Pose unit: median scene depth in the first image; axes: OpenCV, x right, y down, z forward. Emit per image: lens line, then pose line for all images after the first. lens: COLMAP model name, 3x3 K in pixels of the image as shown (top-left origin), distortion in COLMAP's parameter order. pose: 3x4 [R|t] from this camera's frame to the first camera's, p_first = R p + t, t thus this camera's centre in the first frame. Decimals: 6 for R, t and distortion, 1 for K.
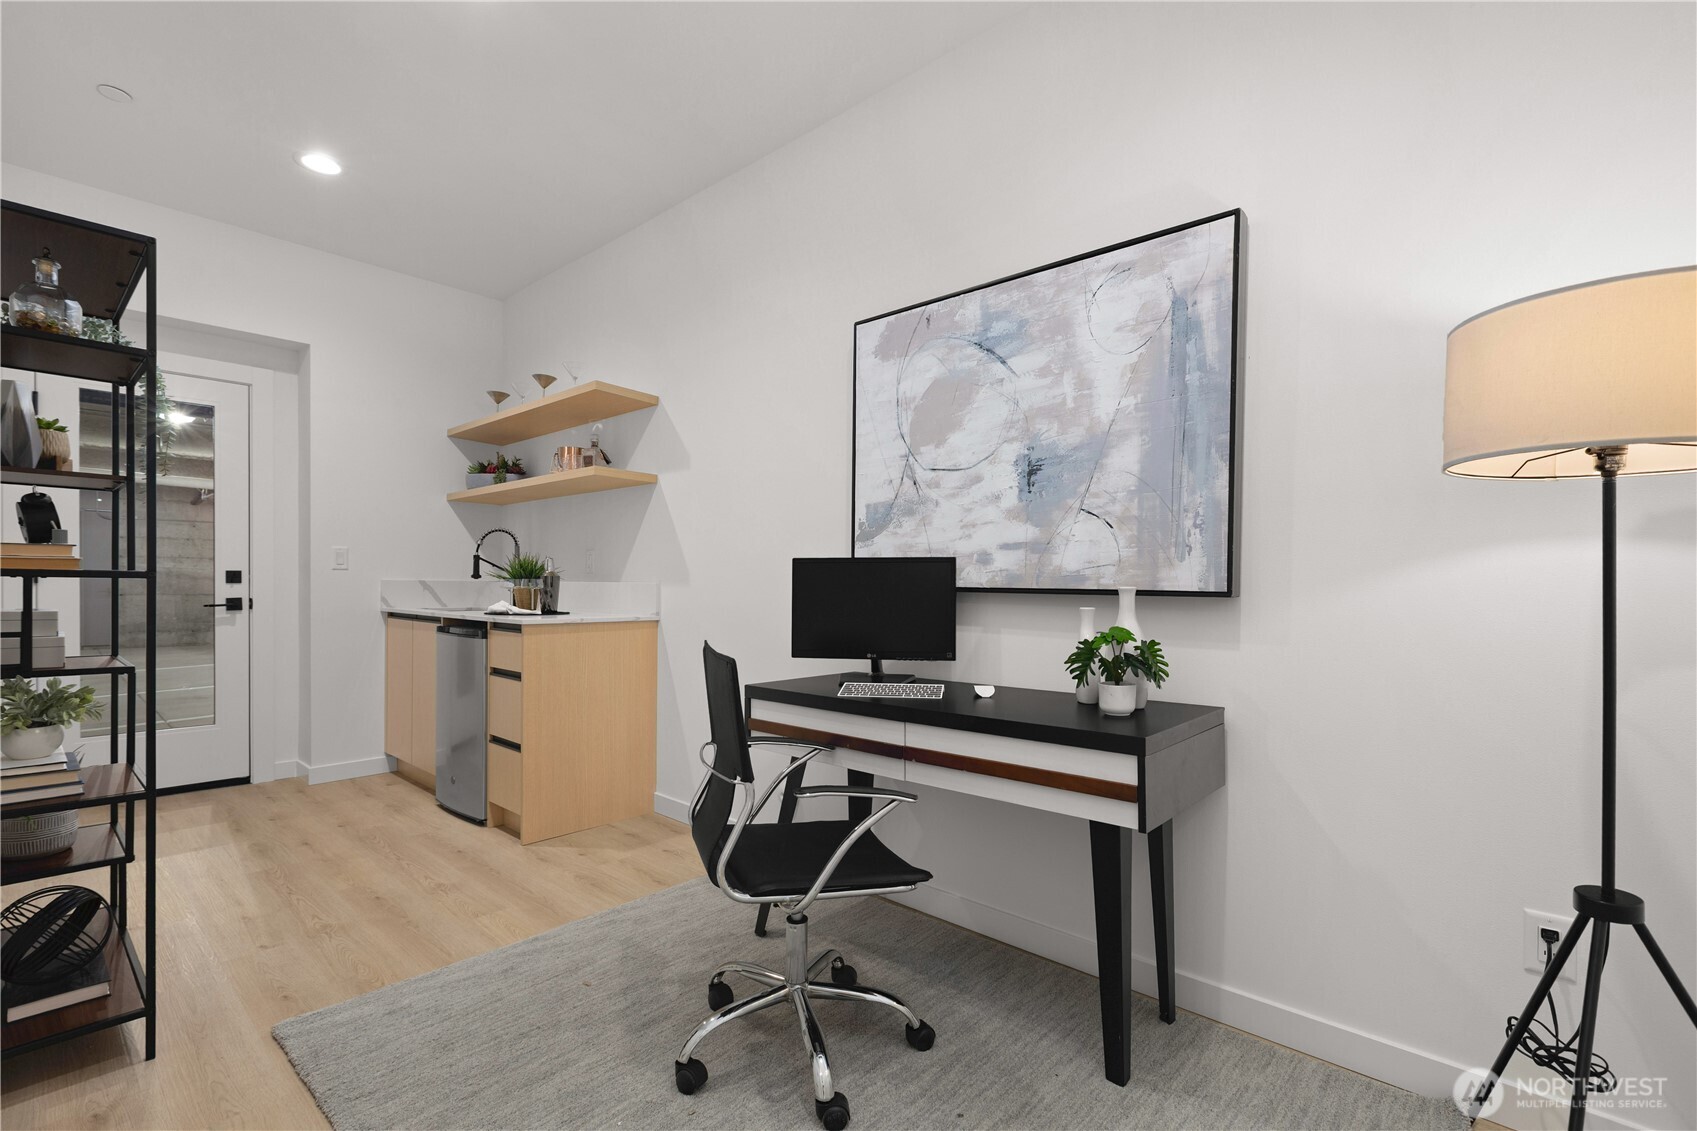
lens RADIAL K [[765.3, 0, 841.7], [0, 765.3, 565.1], [0, 0, 1]] dist [0.005043, -0.002920]
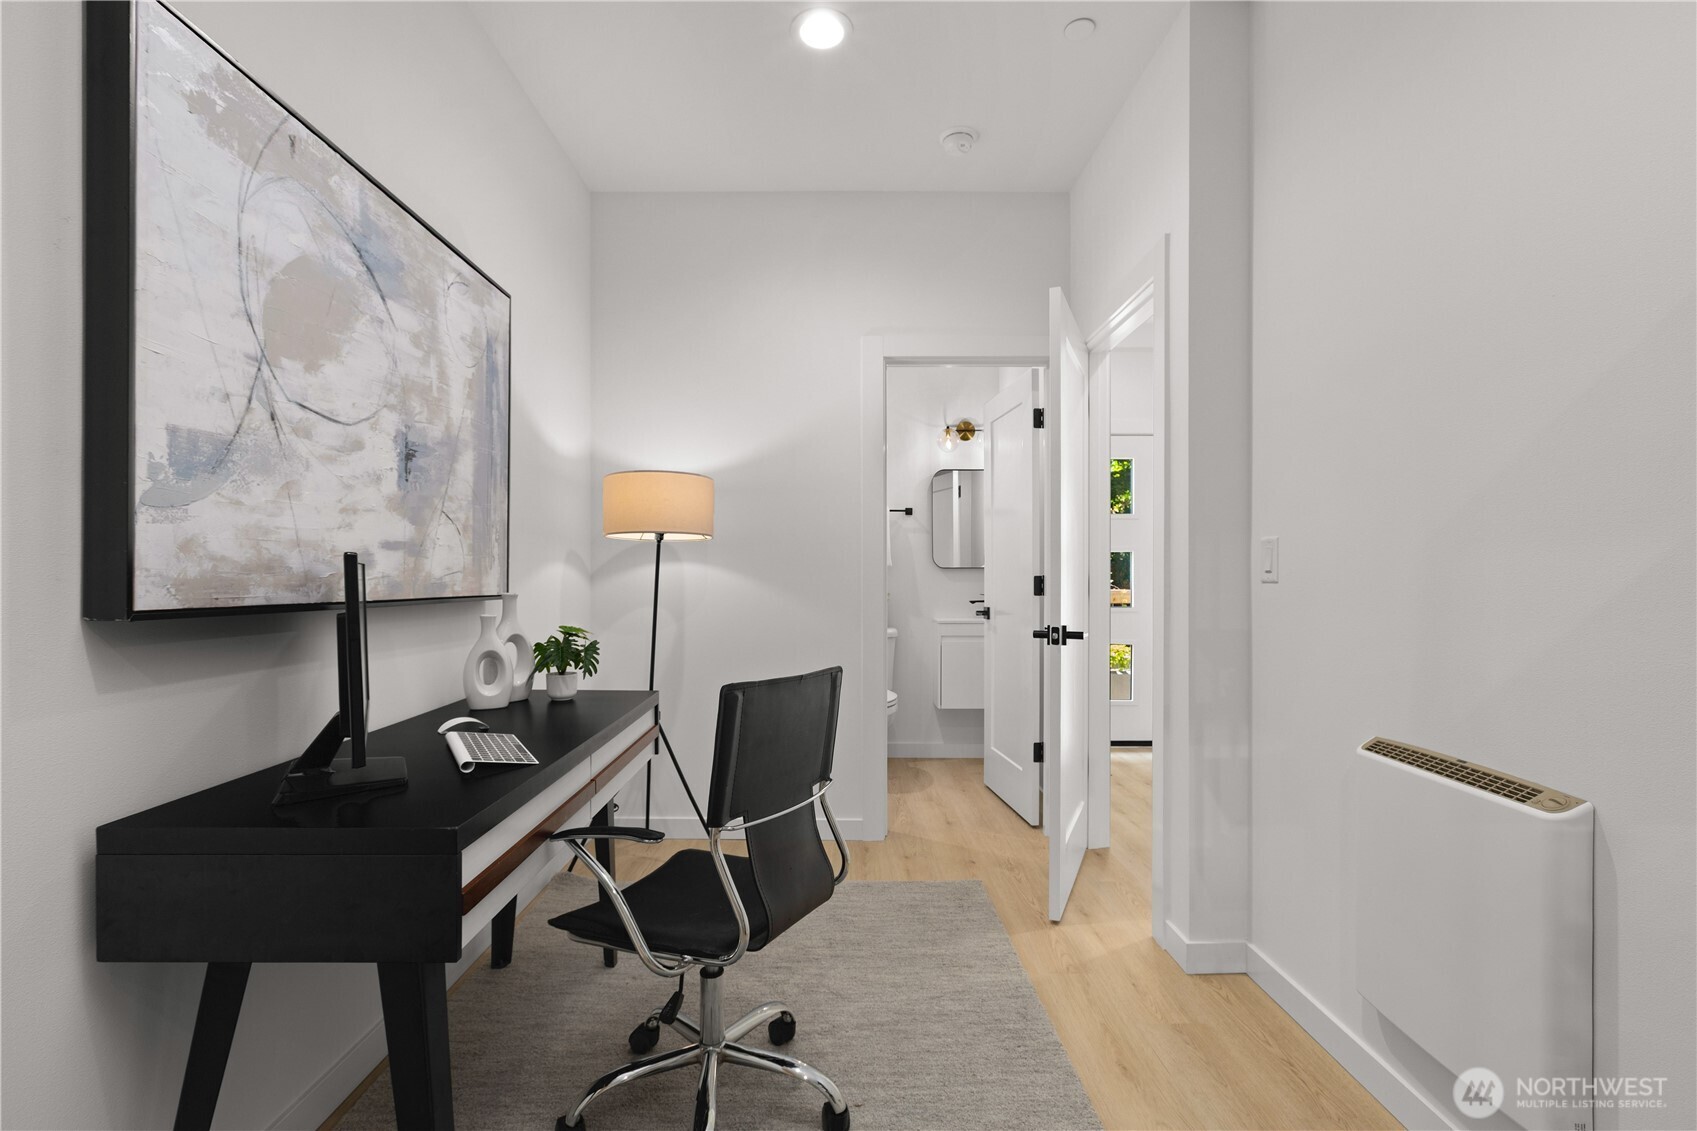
lens RADIAL K [[765.3, 0, 843.7], [0, 765.3, 580.6], [0, 0, 1]] dist [0.005043, -0.002920]
pose [[-0.686801, 0.002291, 0.726842, -0.621880], [0.000426, 0.999996, -0.002750, 0.012188], [-0.726845, -0.001579, -0.686800, 1.150023]]
